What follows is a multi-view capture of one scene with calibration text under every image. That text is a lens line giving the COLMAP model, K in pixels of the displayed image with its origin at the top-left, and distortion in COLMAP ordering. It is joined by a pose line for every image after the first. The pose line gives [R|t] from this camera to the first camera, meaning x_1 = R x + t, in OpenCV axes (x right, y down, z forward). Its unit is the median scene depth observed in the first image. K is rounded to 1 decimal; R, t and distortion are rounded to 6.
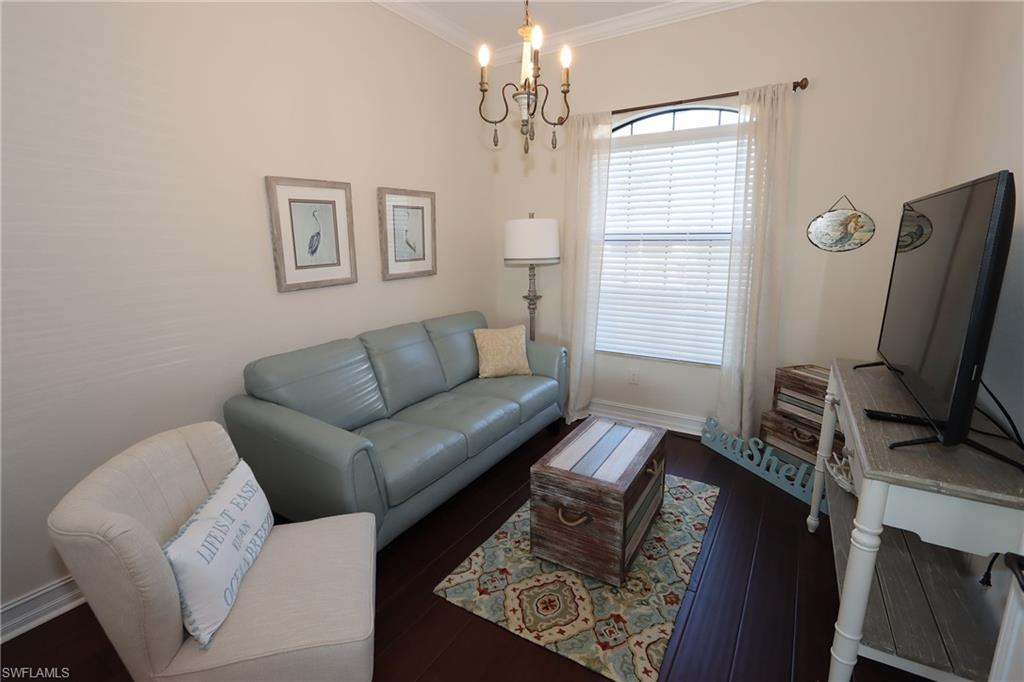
lens RADIAL K [[465.9, 0, 503.7], [0, 465.9, 338.8], [0, 0, 1]] dist [-0.016448, 0.000569]
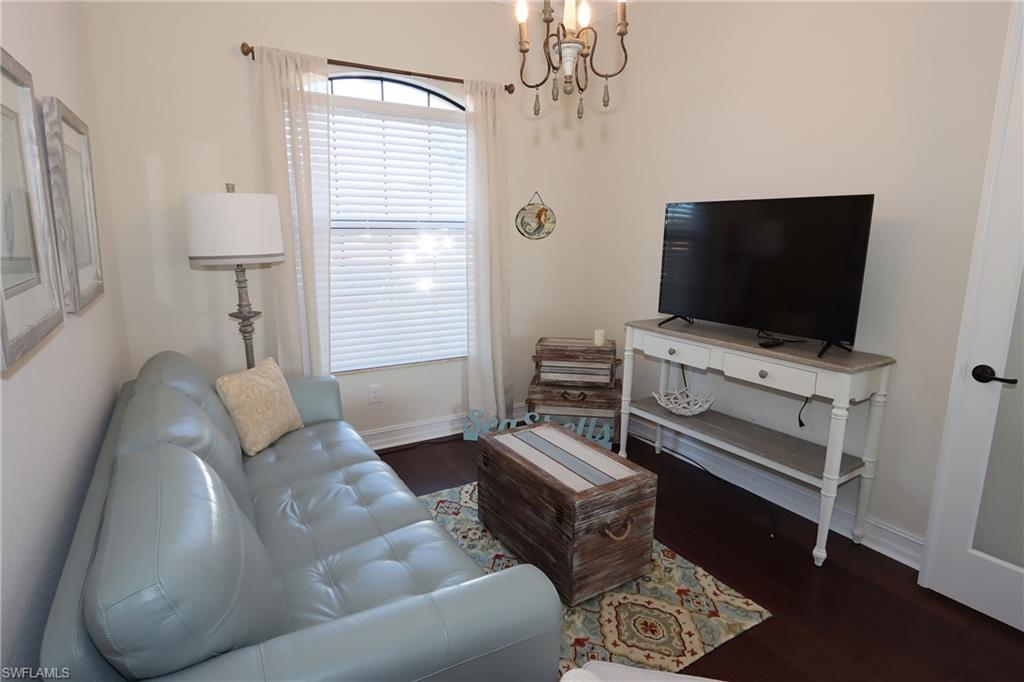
lens RADIAL K [[534.6, 0, 507.8], [0, 534.6, 336.1], [0, 0, 1]] dist [-0.014154, -0.000162]
pose [[0.469951, -0.162669, 0.867574, -0.547063], [0.174406, 0.980608, 0.089390, -0.083264], [-0.865291, 0.109301, 0.489208, 0.431779]]
